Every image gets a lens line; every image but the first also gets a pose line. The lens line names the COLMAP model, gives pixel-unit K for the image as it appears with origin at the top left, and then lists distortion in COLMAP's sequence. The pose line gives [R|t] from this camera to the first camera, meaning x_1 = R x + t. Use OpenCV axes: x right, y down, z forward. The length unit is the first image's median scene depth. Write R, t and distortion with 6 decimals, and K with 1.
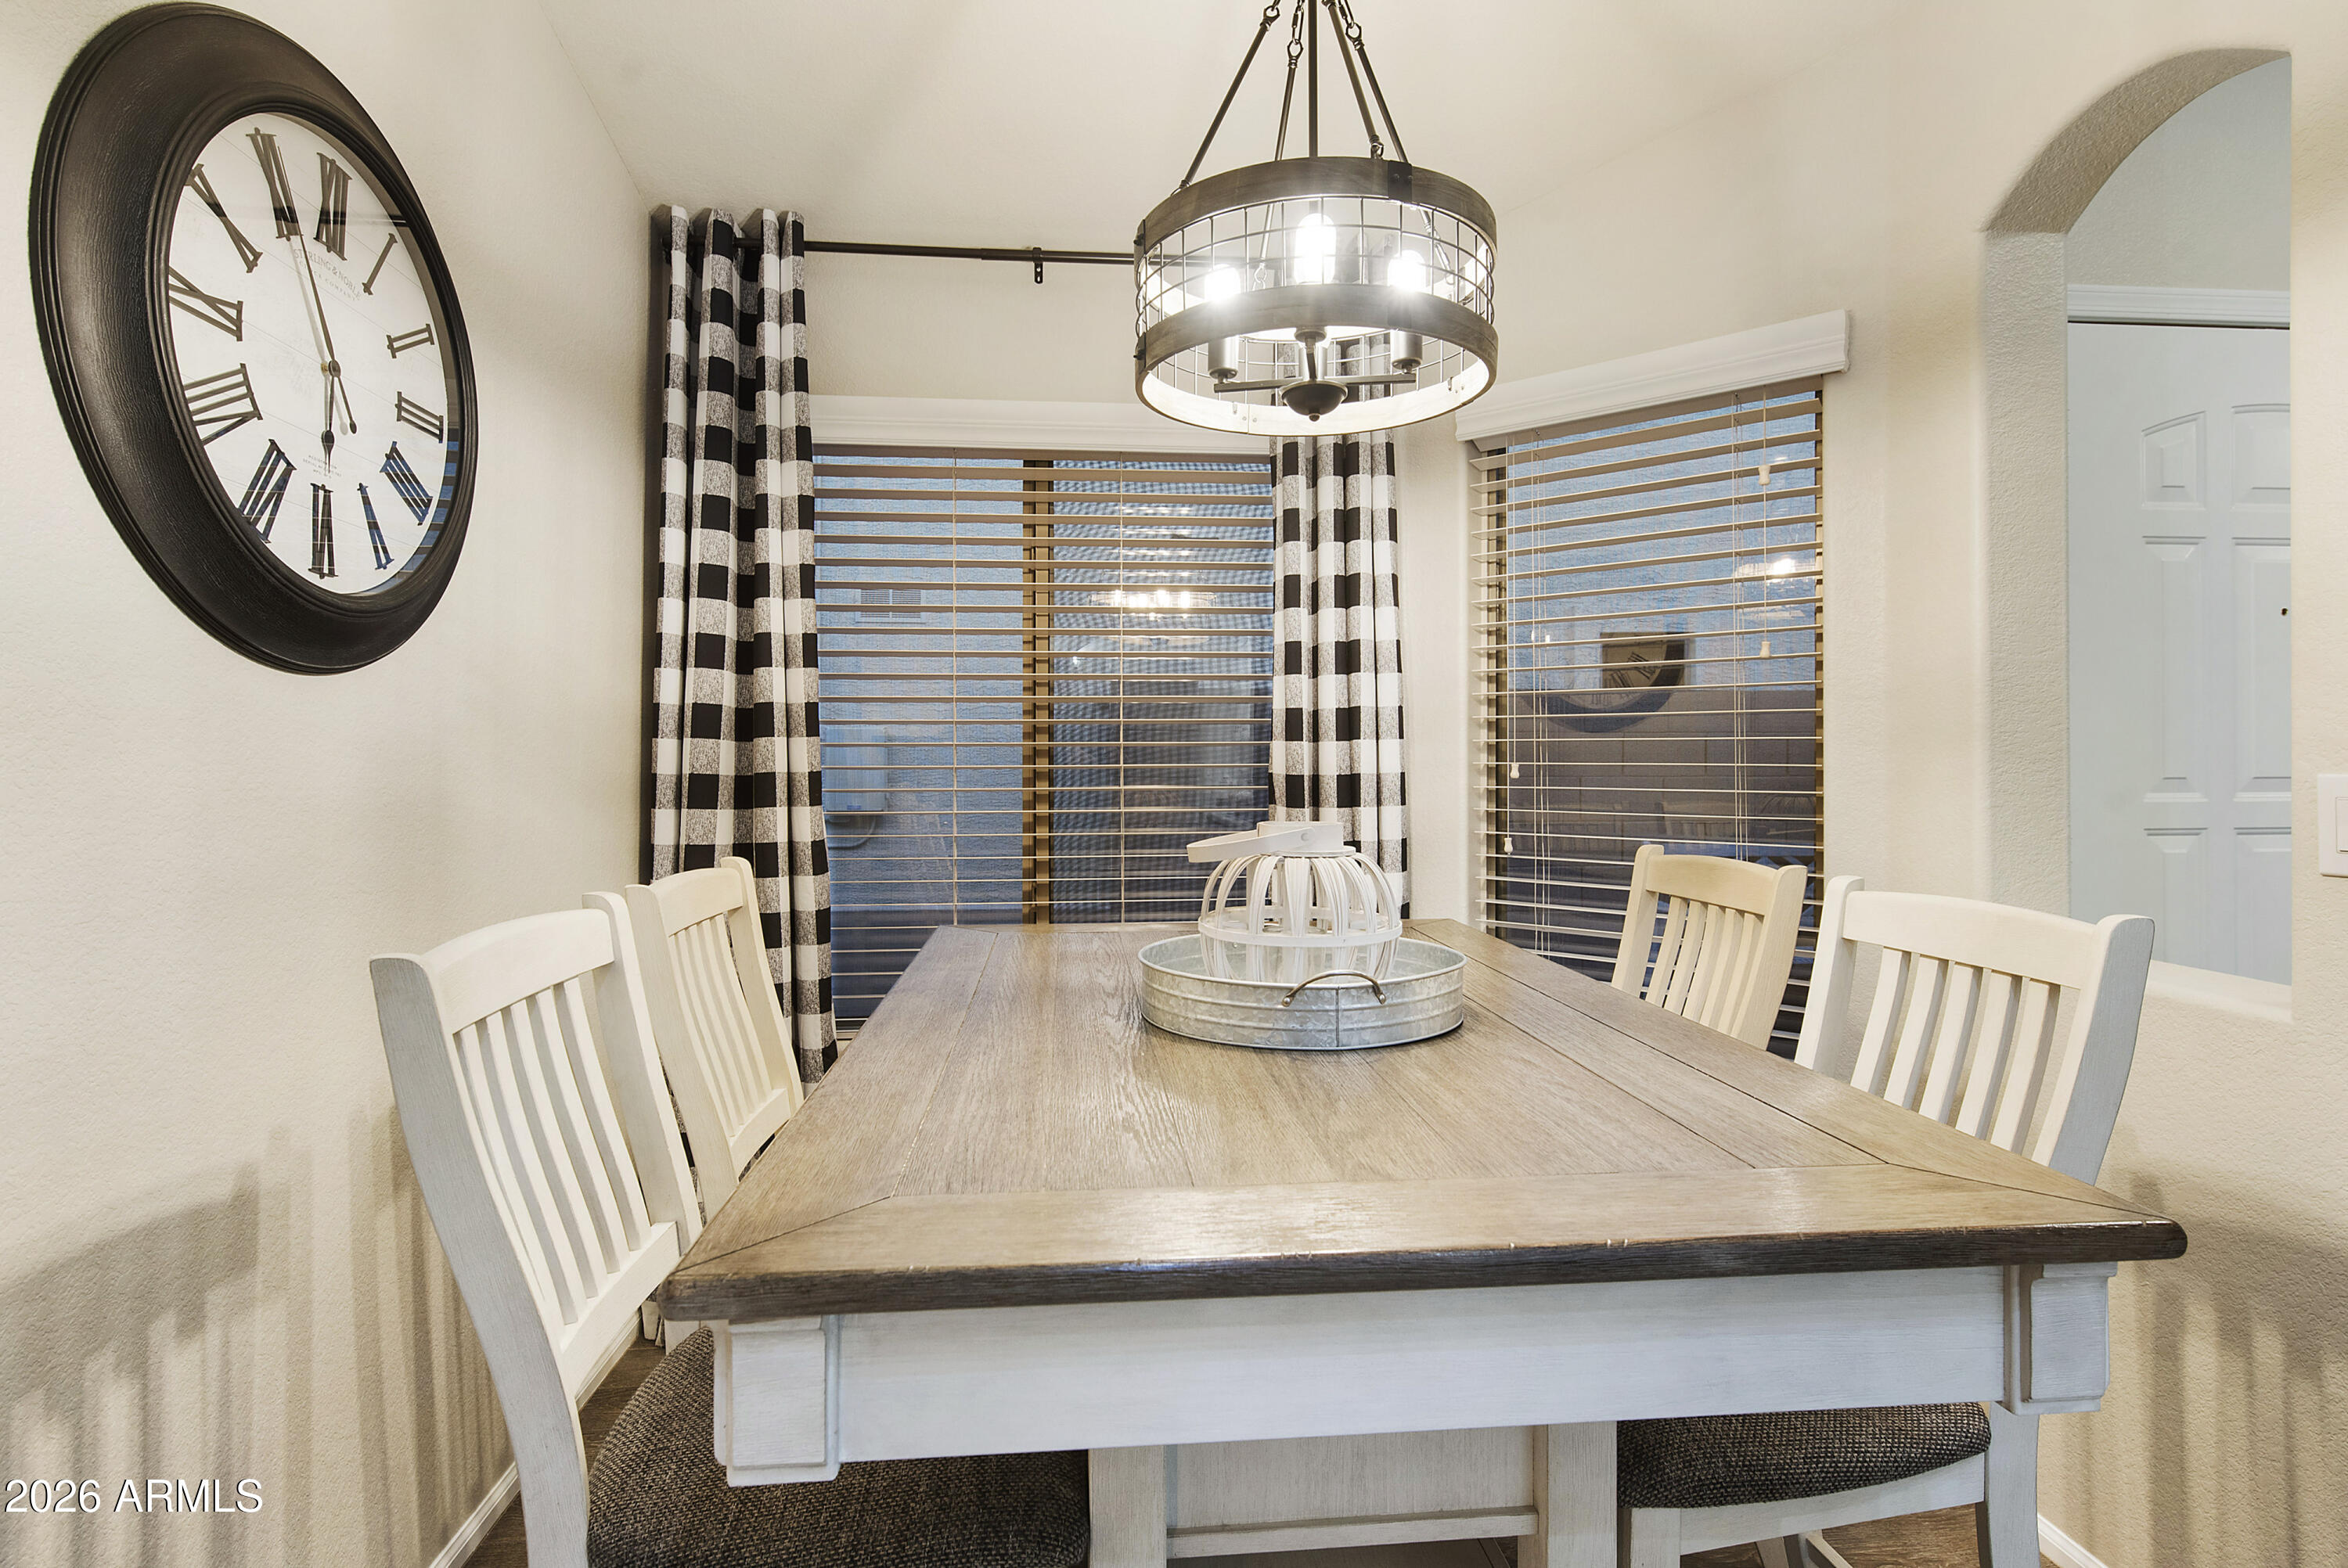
lens RADIAL K [[1132.6, 0, 1170.6], [0, 1132.6, 771.8], [0, 0, 1]] dist [0.002231, -0.006946]
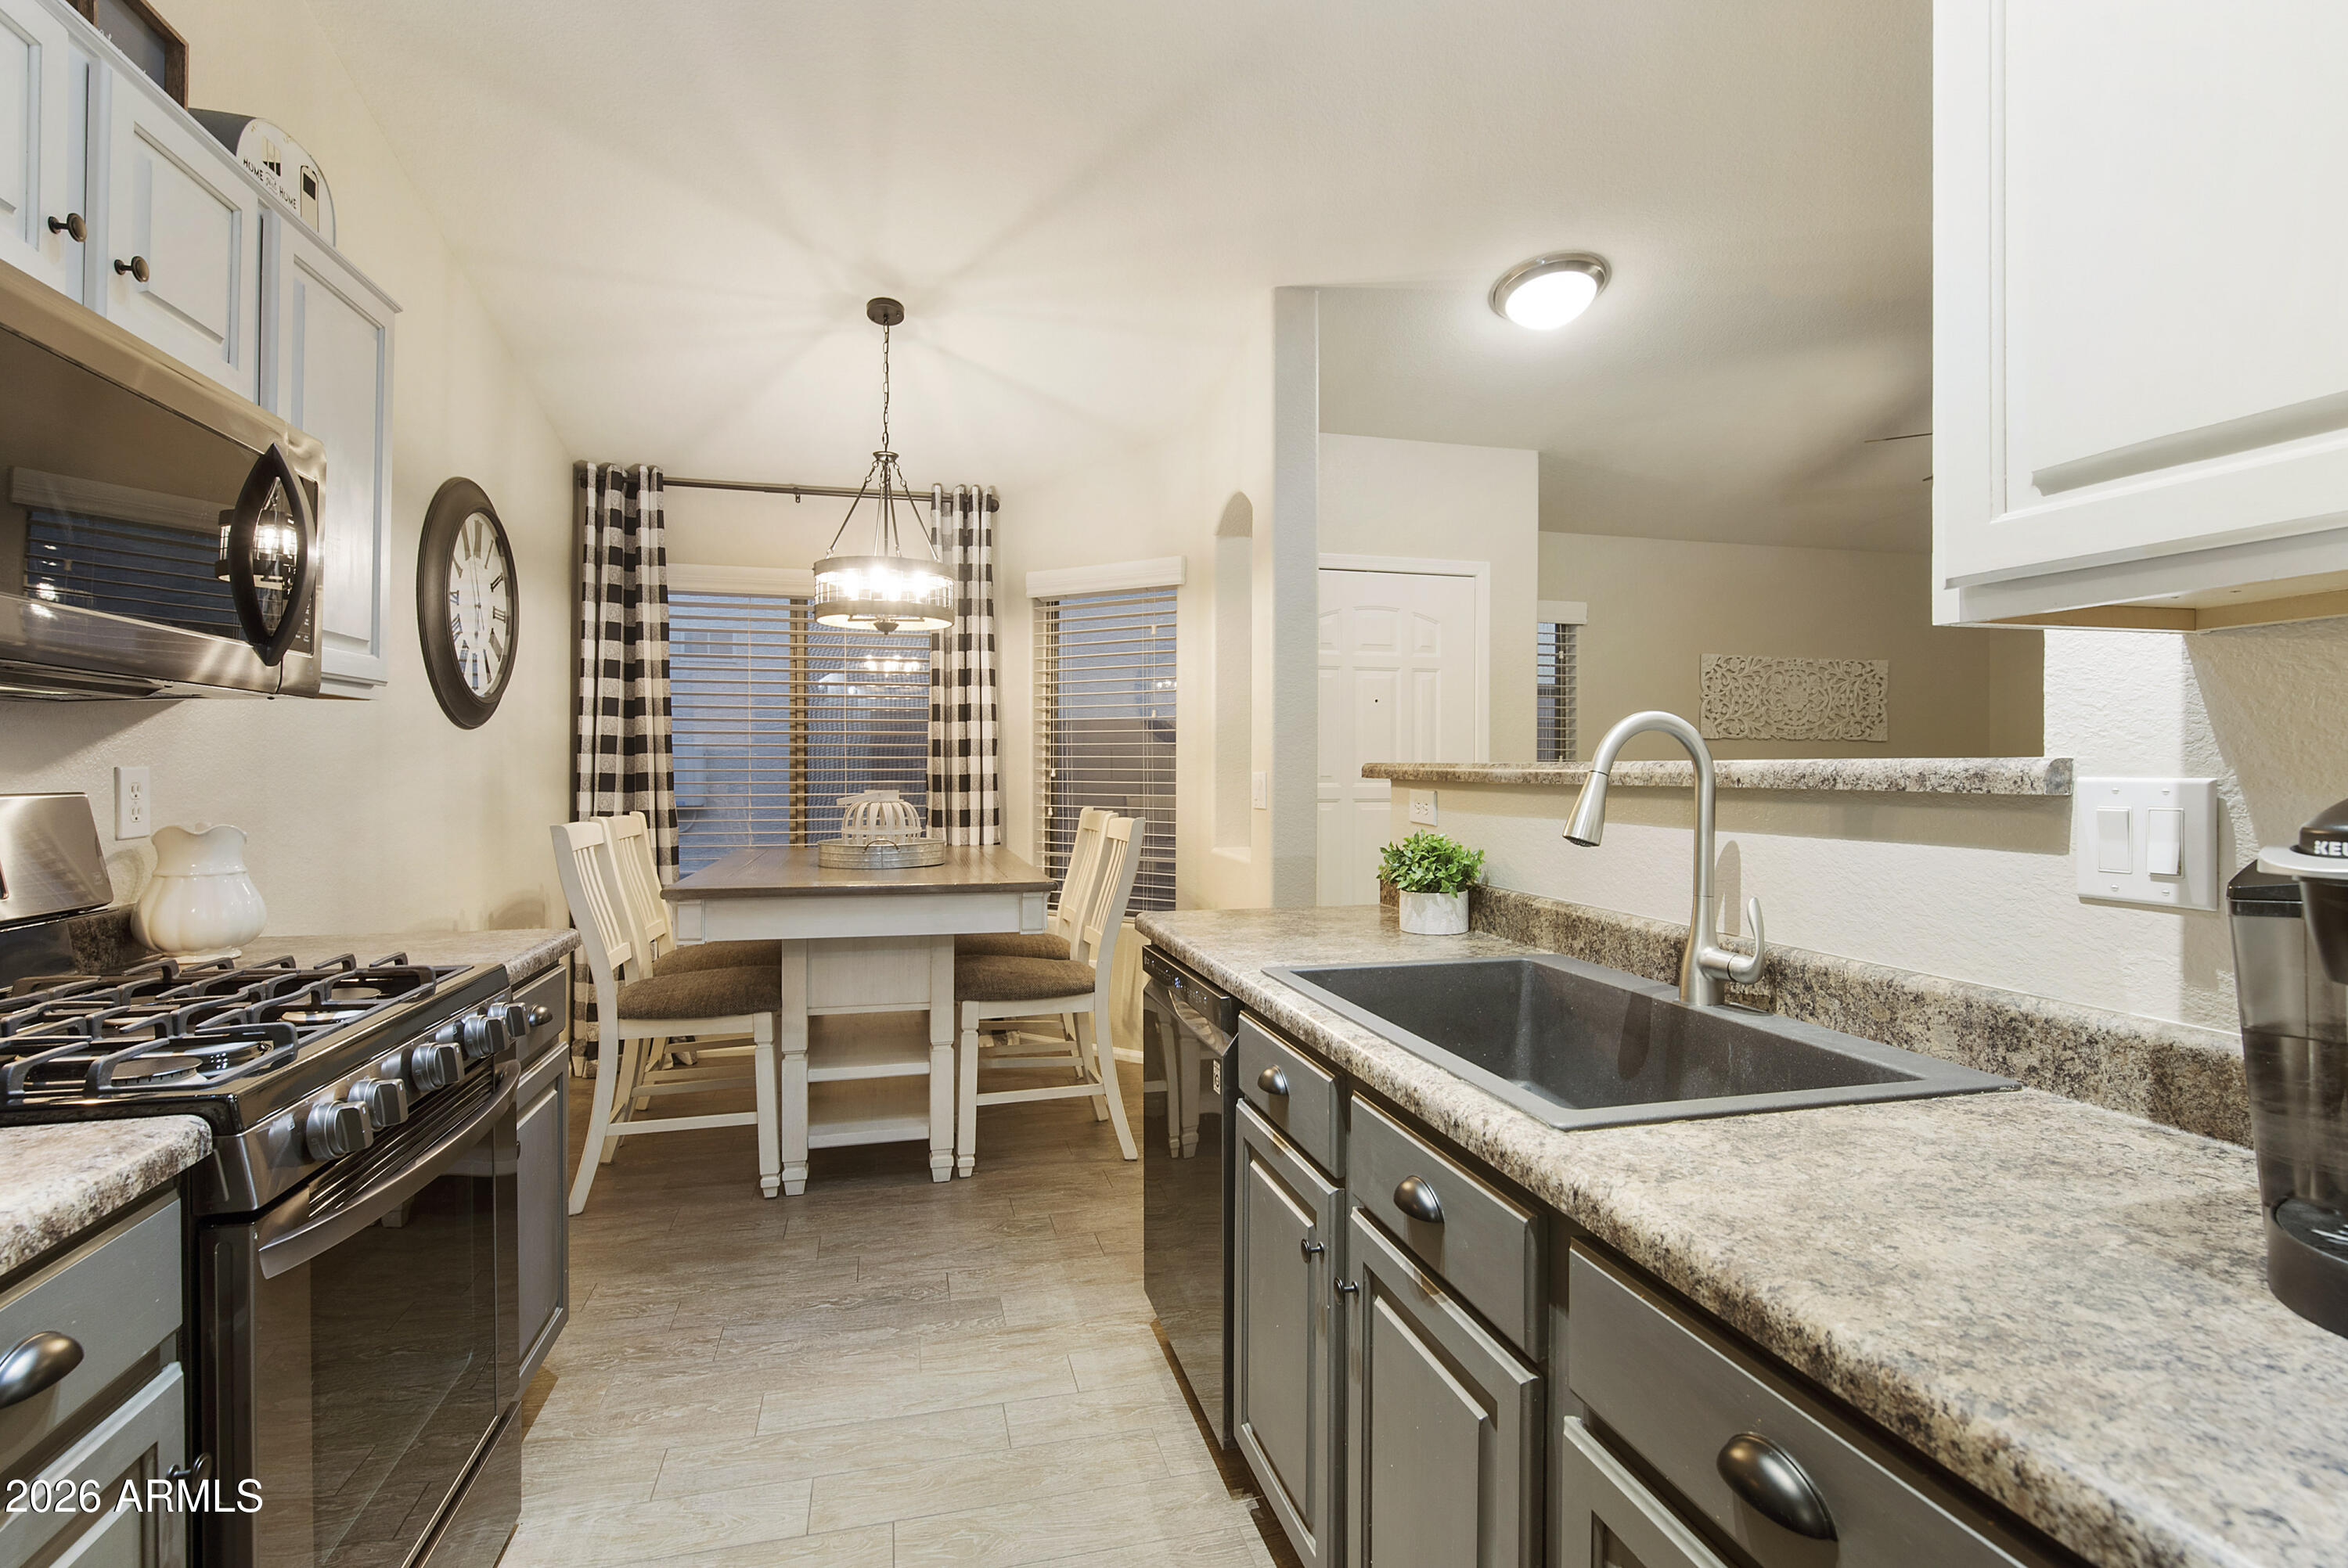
lens RADIAL K [[1132.6, 0, 1176.7], [0, 1132.6, 783.6], [0, 0, 1]] dist [0.002231, -0.006946]
pose [[0.988265, 0.000482, 0.152750, 0.220598], [-0.000742, 0.999998, 0.001643, 0.014808], [-0.152749, -0.001737, 0.988263, -0.951735]]
